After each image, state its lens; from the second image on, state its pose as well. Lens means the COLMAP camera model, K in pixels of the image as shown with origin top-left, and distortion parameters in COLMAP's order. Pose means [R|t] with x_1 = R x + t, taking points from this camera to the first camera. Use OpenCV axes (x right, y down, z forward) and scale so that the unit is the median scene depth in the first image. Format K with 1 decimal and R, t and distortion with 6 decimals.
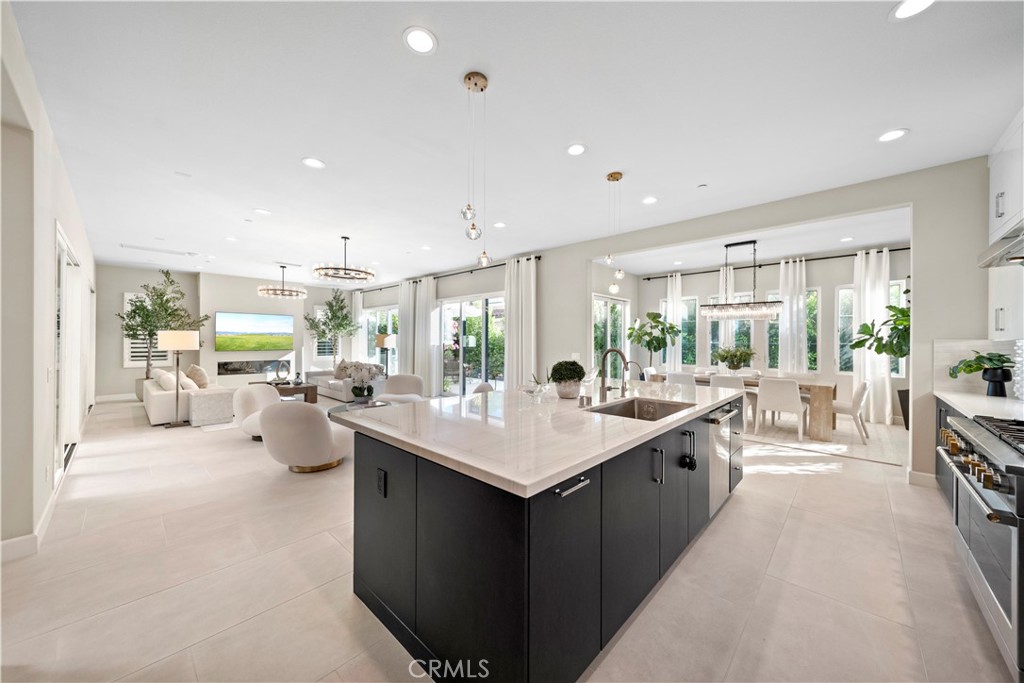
lens RADIAL K [[364.6, 0, 515.5], [0, 364.6, 339.6], [0, 0, 1]] dist [0.000620, 0.000092]
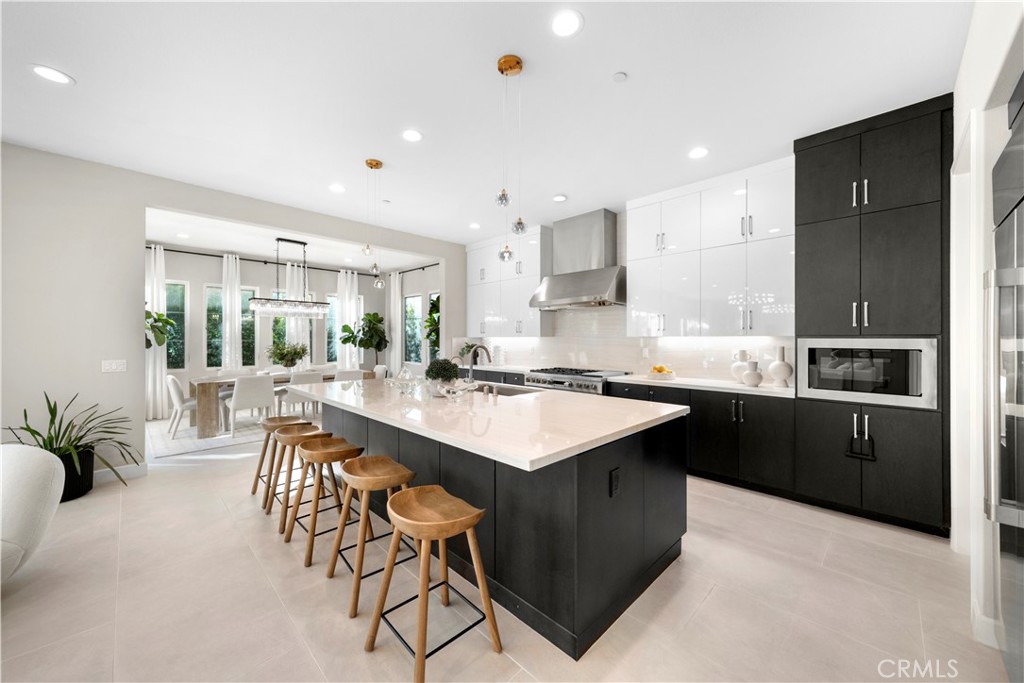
lens RADIAL K [[374.6, 0, 512.0], [0, 374.6, 341.5], [0, 0, 1]] dist [0.000528, 0.000013]
pose [[0.022645, -0.010697, 0.999686, -0.304345], [-0.003620, 0.999935, 0.010781, 0.000040], [-0.999737, -0.003863, 0.022604, 0.276931]]
